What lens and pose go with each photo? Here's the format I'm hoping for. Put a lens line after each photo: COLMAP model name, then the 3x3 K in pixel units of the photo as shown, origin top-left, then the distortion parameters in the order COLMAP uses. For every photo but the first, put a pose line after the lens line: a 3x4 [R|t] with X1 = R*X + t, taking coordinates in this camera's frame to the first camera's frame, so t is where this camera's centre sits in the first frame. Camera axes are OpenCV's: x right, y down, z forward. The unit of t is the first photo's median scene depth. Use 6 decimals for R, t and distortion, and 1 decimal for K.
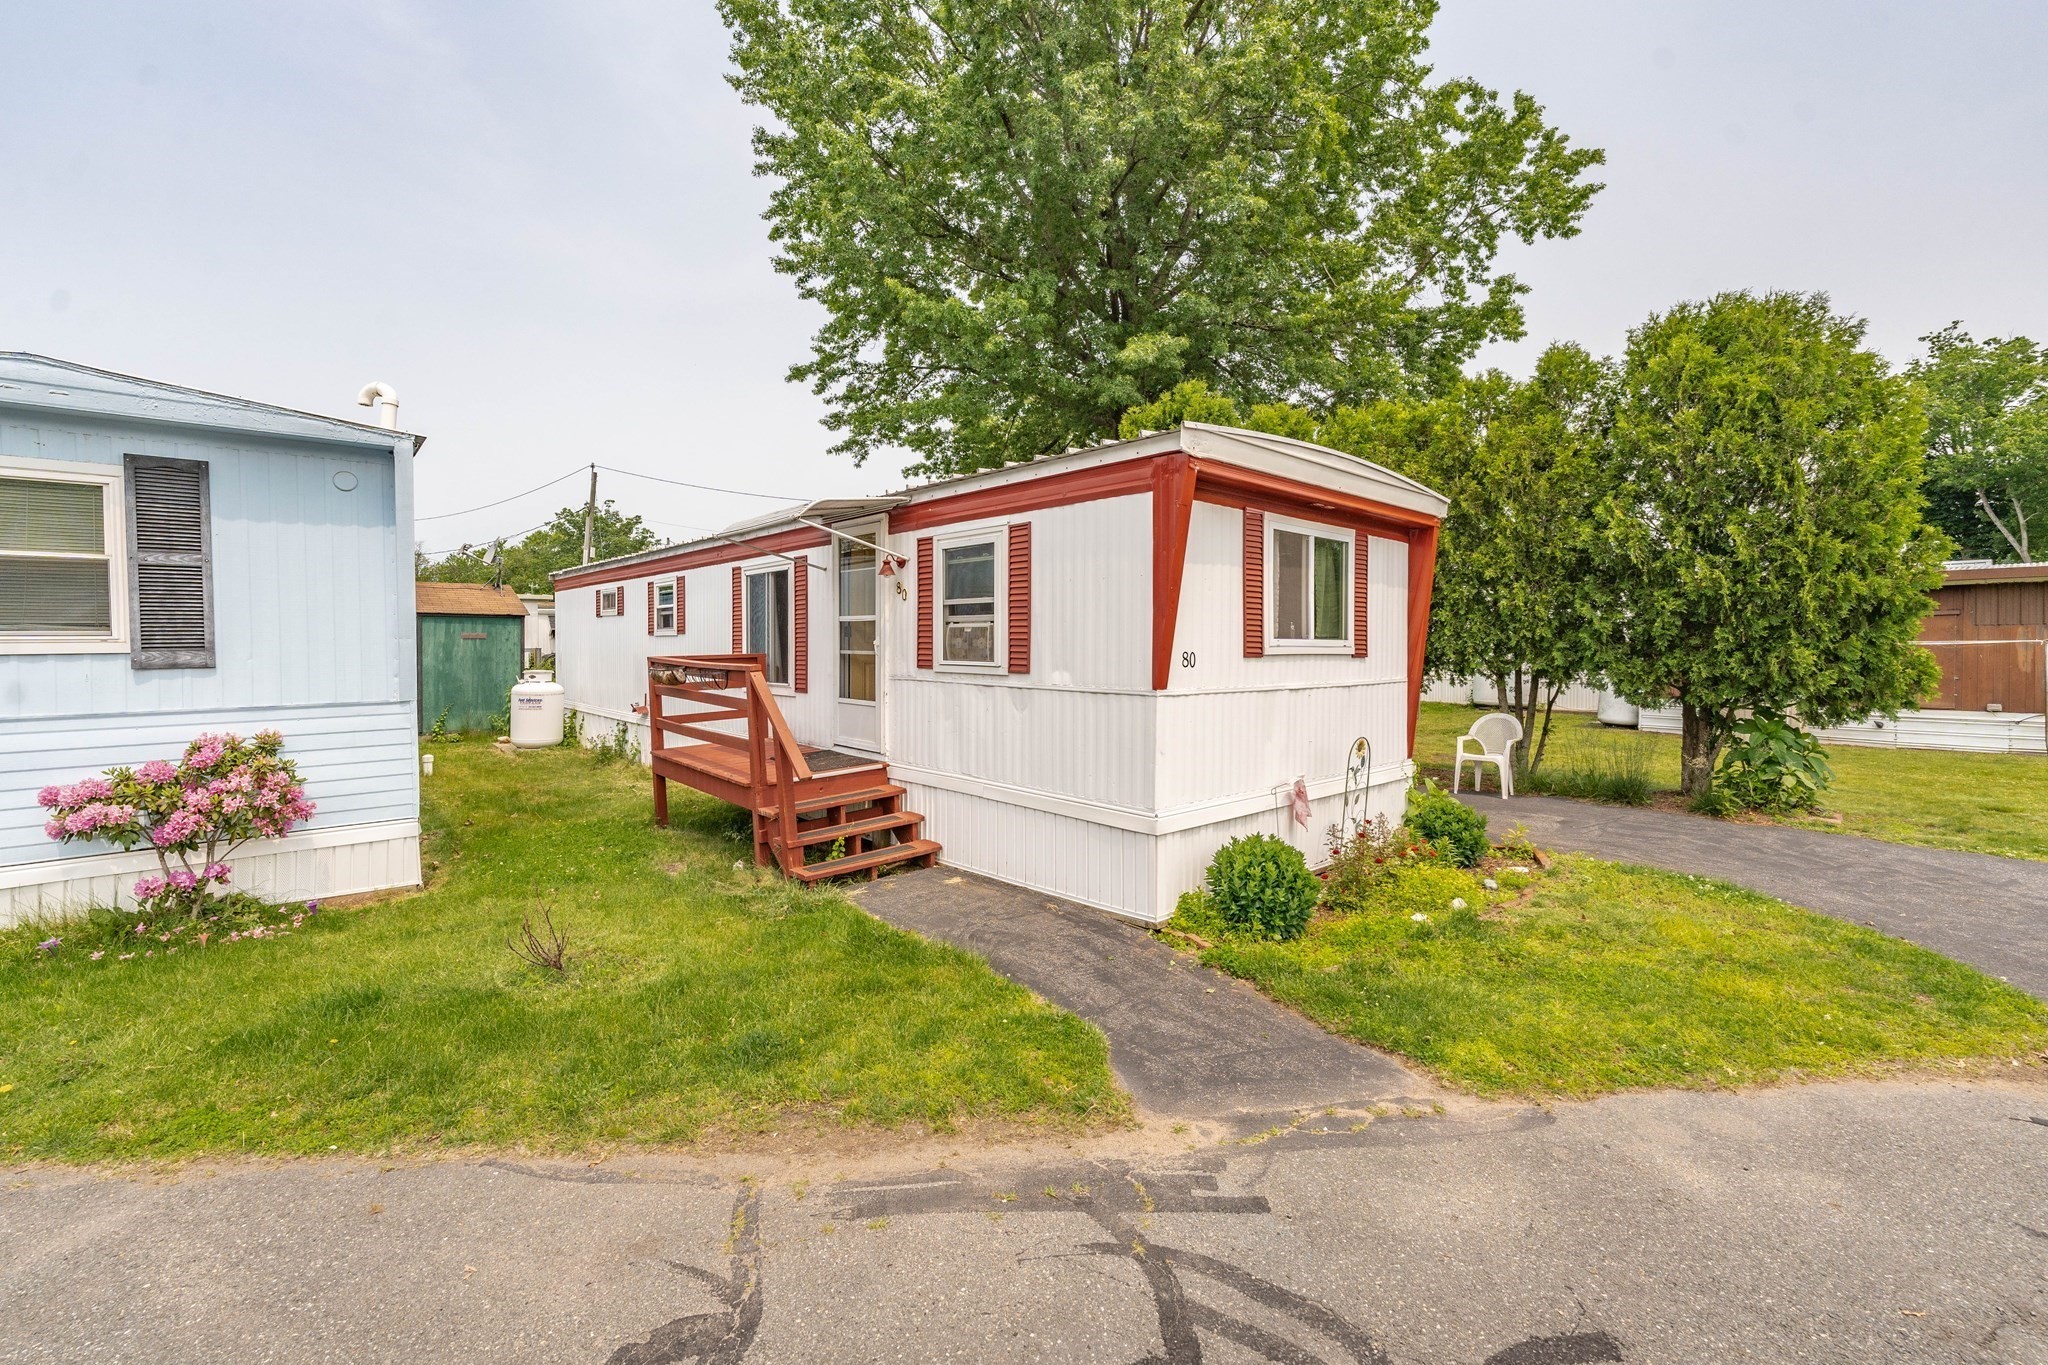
lens RADIAL K [[829.7, 0, 998.5], [0, 829.7, 666.5], [0, 0, 1]] dist [-0.001381, -0.000071]
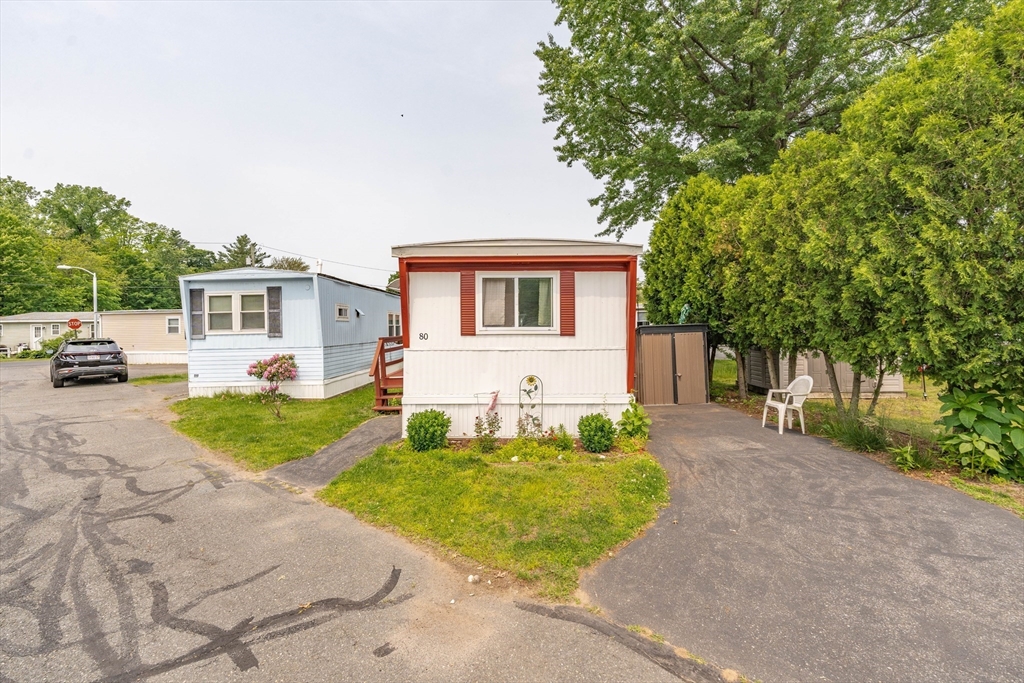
lens RADIAL K [[410.5, 0, 504.8], [0, 410.5, 332.9], [0, 0, 1]] dist [-0.001457, 0.000144]
pose [[0.743452, -0.000112, -0.668789, 1.229220], [-0.005913, 0.999960, -0.006740, -0.012689], [0.668763, 0.008965, 0.743422, 0.246506]]
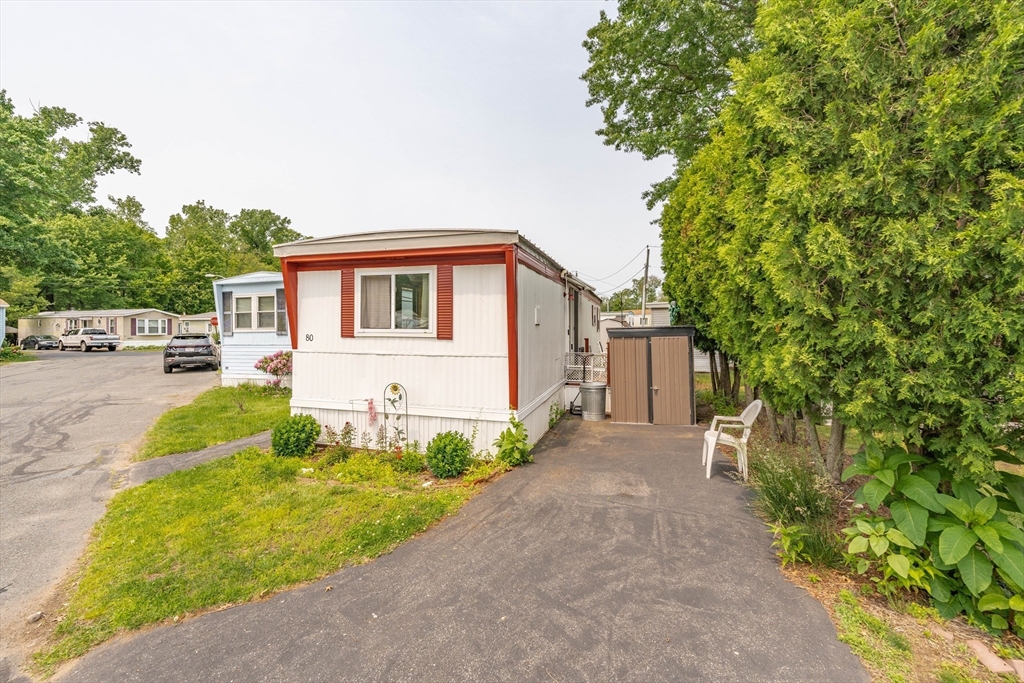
lens RADIAL K [[410.5, 0, 504.8], [0, 410.5, 332.9], [0, 0, 1]] dist [-0.001457, 0.000144]
pose [[0.533365, 0.009953, -0.845827, 1.535060], [-0.019159, 0.999816, -0.000317, -0.032985], [0.845668, 0.016374, 0.533458, 0.839479]]
